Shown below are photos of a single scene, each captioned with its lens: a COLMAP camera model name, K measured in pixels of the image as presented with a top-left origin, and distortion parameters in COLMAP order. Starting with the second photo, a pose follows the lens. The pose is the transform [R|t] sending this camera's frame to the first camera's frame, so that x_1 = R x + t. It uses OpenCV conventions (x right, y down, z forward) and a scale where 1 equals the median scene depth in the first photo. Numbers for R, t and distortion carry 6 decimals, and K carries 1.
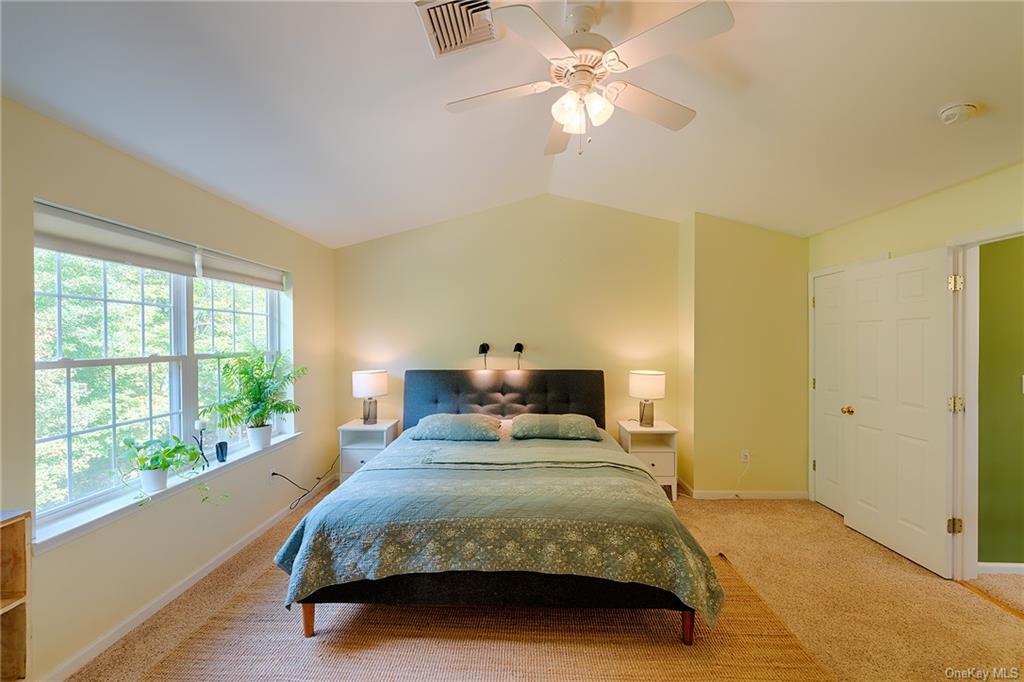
lens RADIAL K [[407.4, 0, 513.7], [0, 407.4, 342.8], [0, 0, 1]] dist [-0.002482, -0.000151]
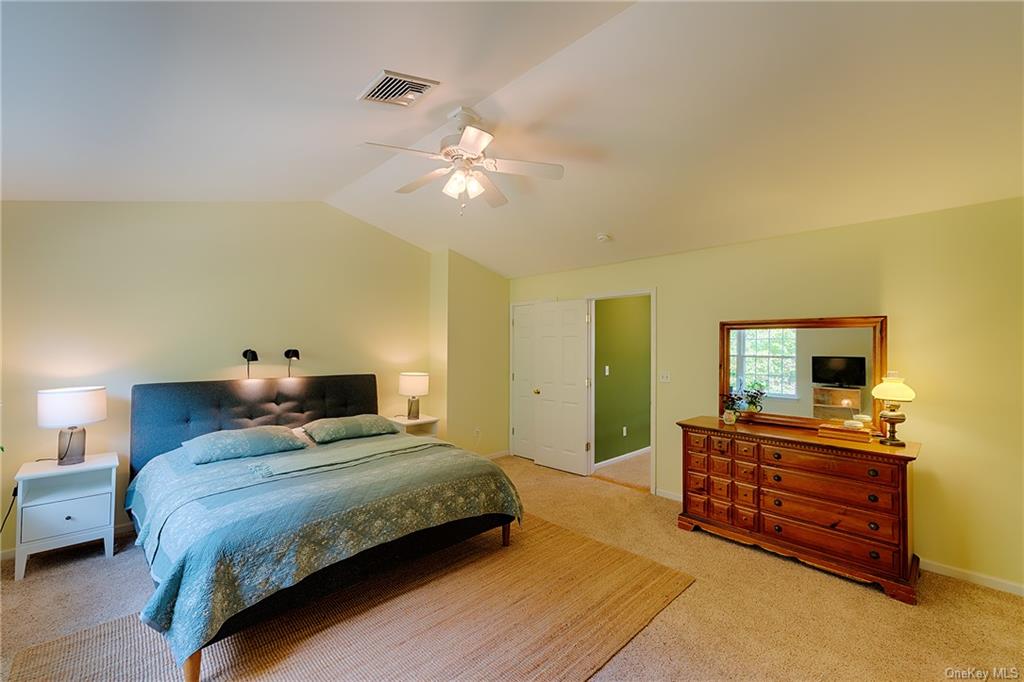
lens RADIAL K [[411.2, 0, 511.3], [0, 411.2, 343.3], [0, 0, 1]] dist [-0.000102, -0.000119]
pose [[0.693165, 0.012724, 0.720667, -0.532134], [-0.002536, 0.999881, -0.015215, -0.000702], [-0.720775, 0.008719, 0.693115, -0.073396]]
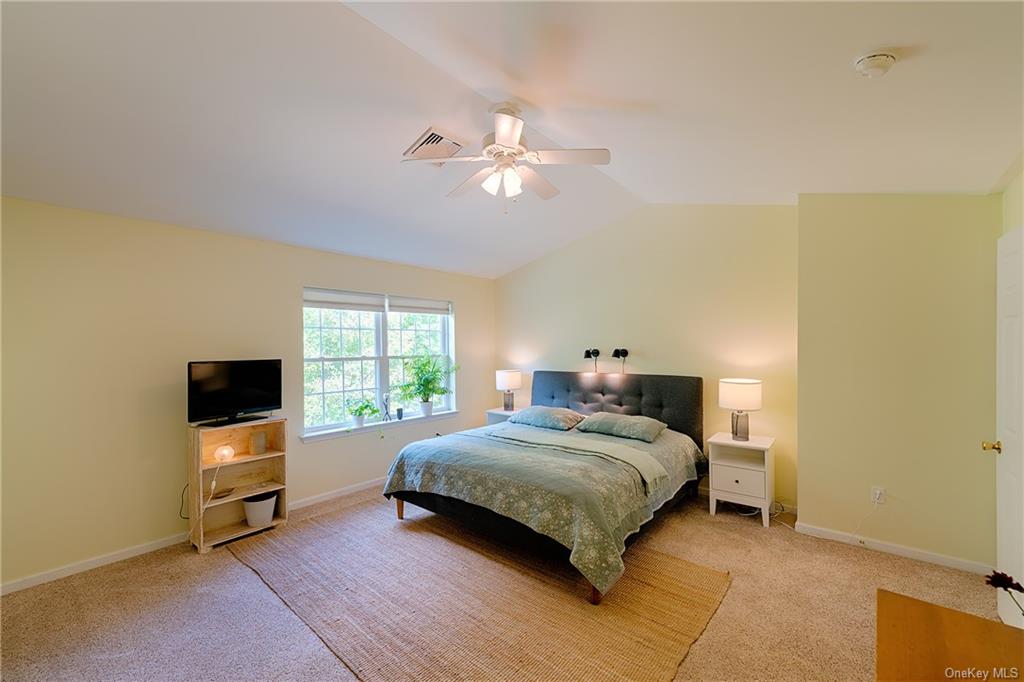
lens RADIAL K [[417.6, 0, 513.7], [0, 417.6, 350.3], [0, 0, 1]] dist [0.001348, 0.000087]
pose [[0.784282, 0.000096, -0.620404, 0.774464], [0.003782, 0.999981, 0.004935, -0.003702], [0.620393, -0.006217, 0.784267, -0.073780]]
